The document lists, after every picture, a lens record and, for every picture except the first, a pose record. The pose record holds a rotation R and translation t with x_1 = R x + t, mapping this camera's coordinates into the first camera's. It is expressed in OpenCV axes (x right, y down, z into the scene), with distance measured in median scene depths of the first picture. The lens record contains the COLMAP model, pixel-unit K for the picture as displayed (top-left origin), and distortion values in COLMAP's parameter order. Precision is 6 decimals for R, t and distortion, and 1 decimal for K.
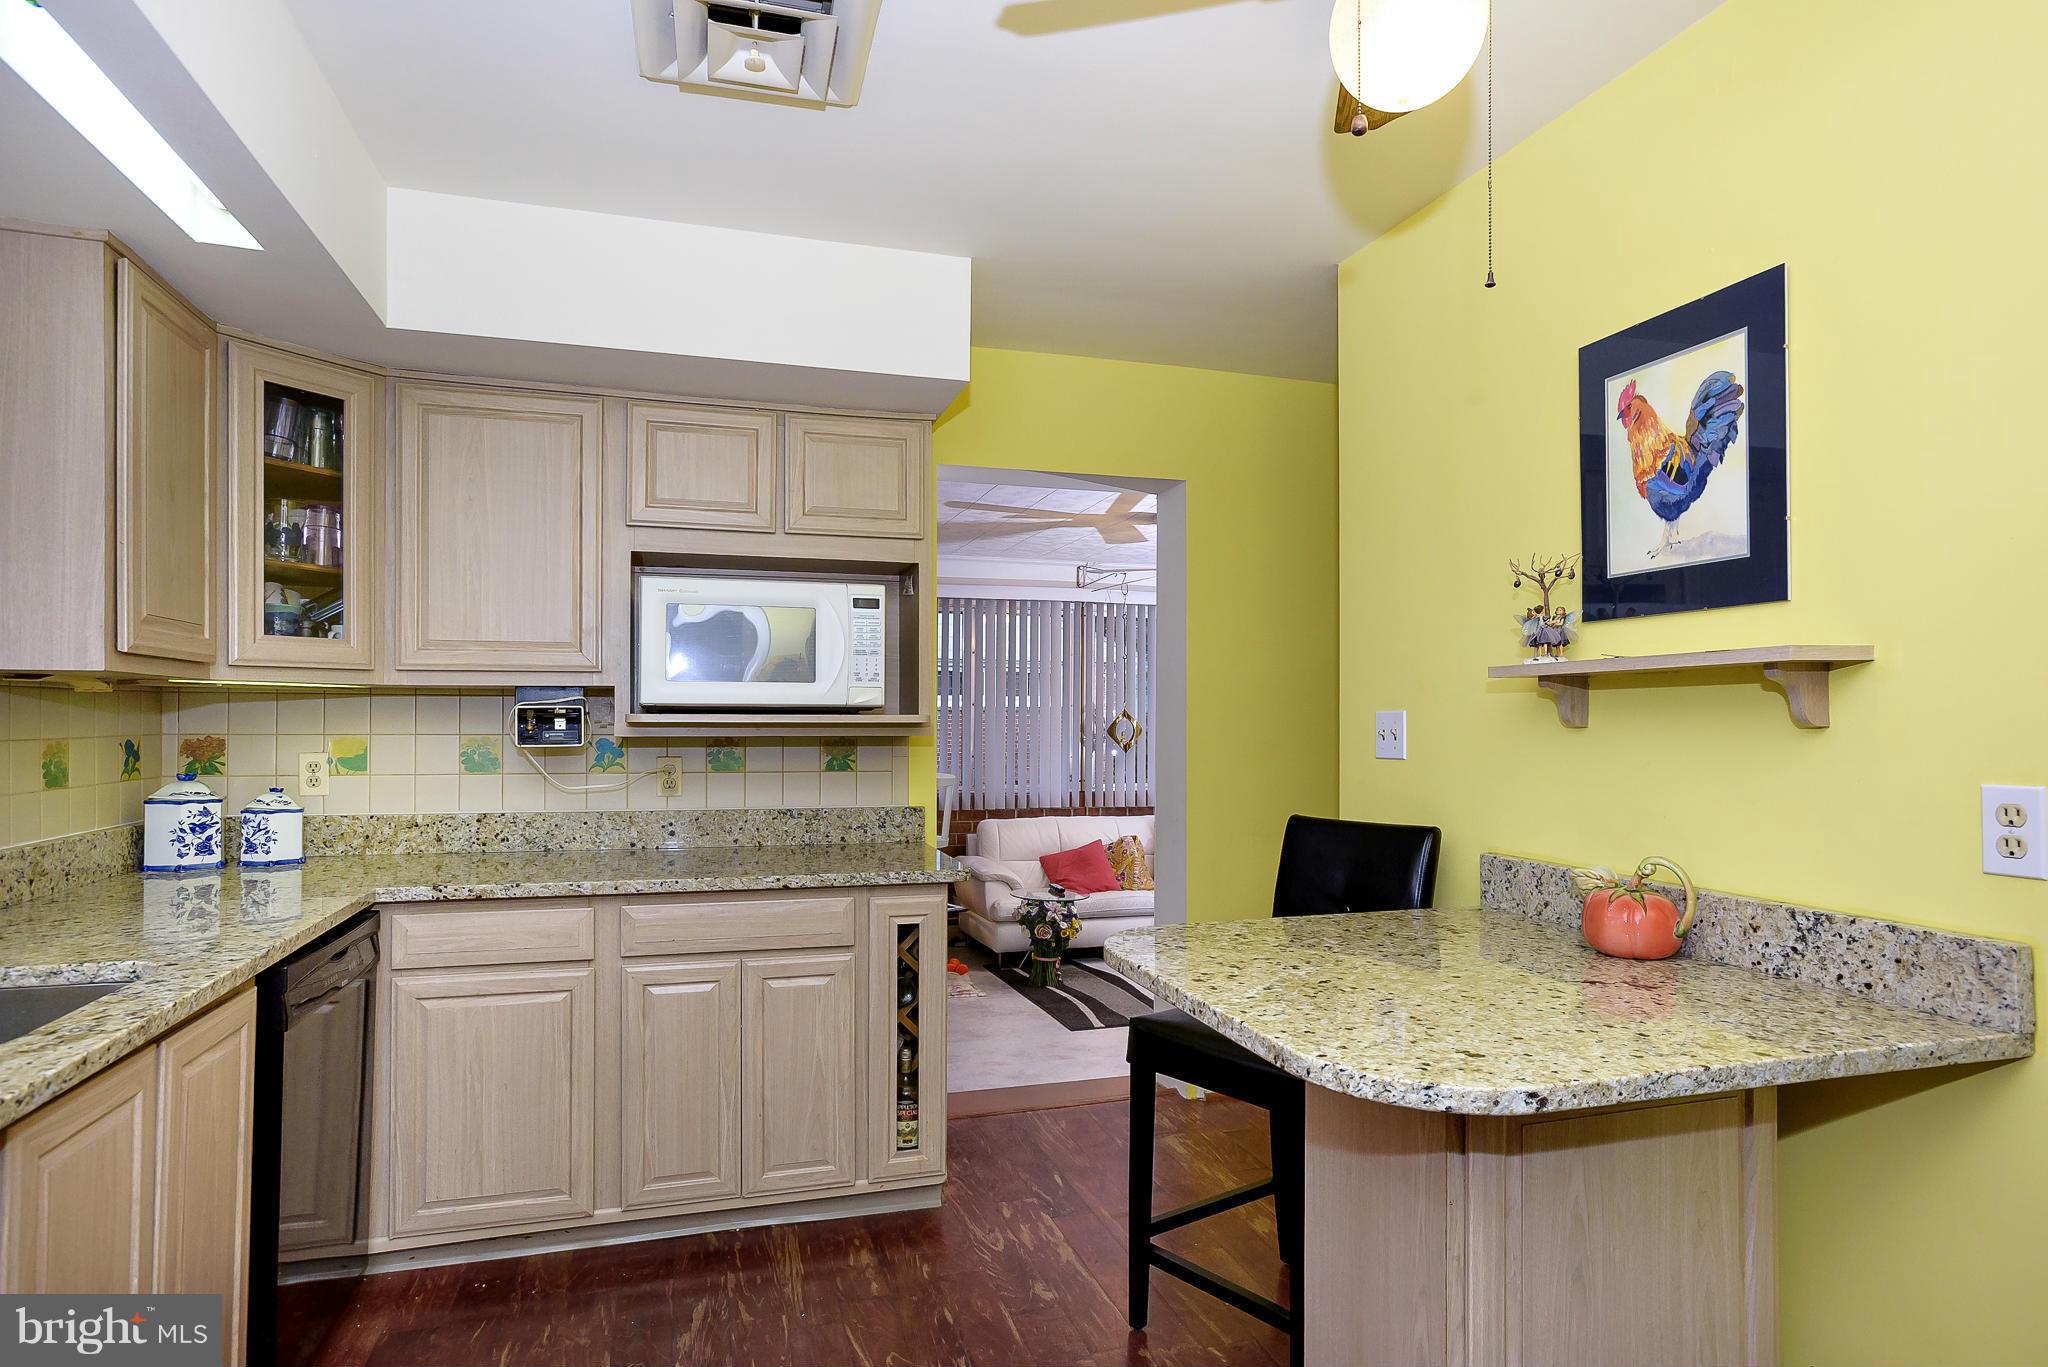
lens RADIAL K [[1126.1, 0, 1024.0], [0, 1126.1, 708.6], [0, 0, 1]] dist [-0.044818, 0.045966]
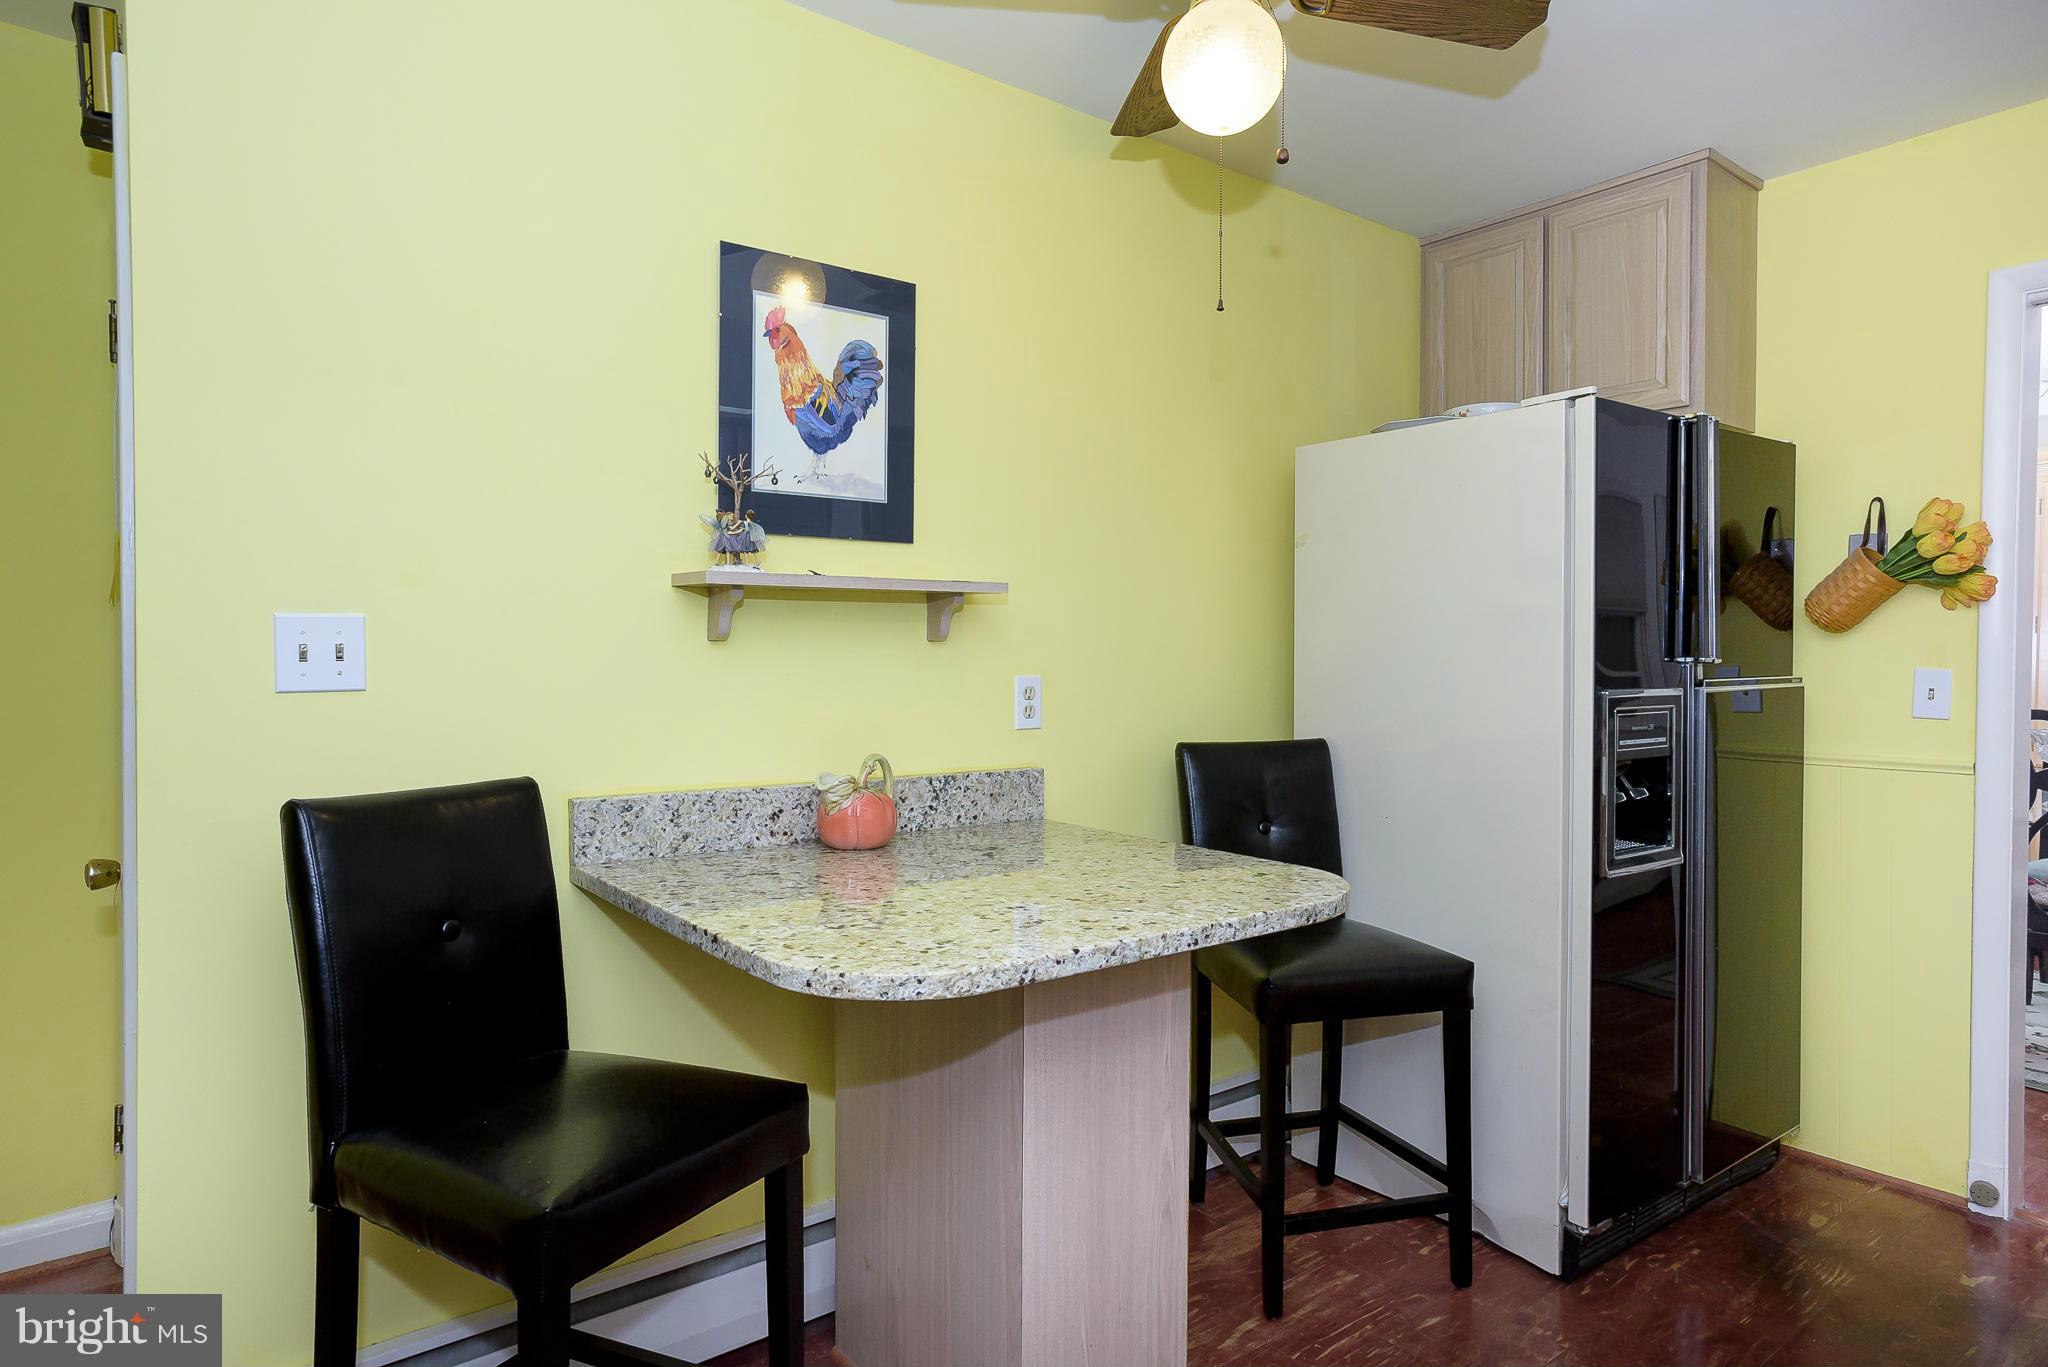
lens RADIAL K [[1173.9, 0, 1024.7], [0, 1173.9, 669.0], [0, 0, 1]] dist [-0.043921, 0.053519]
pose [[-0.352786, -0.016595, 0.935557, -0.603062], [-0.012331, 0.999838, 0.013086, 0.027947], [-0.935623, -0.006919, -0.352934, 1.269237]]
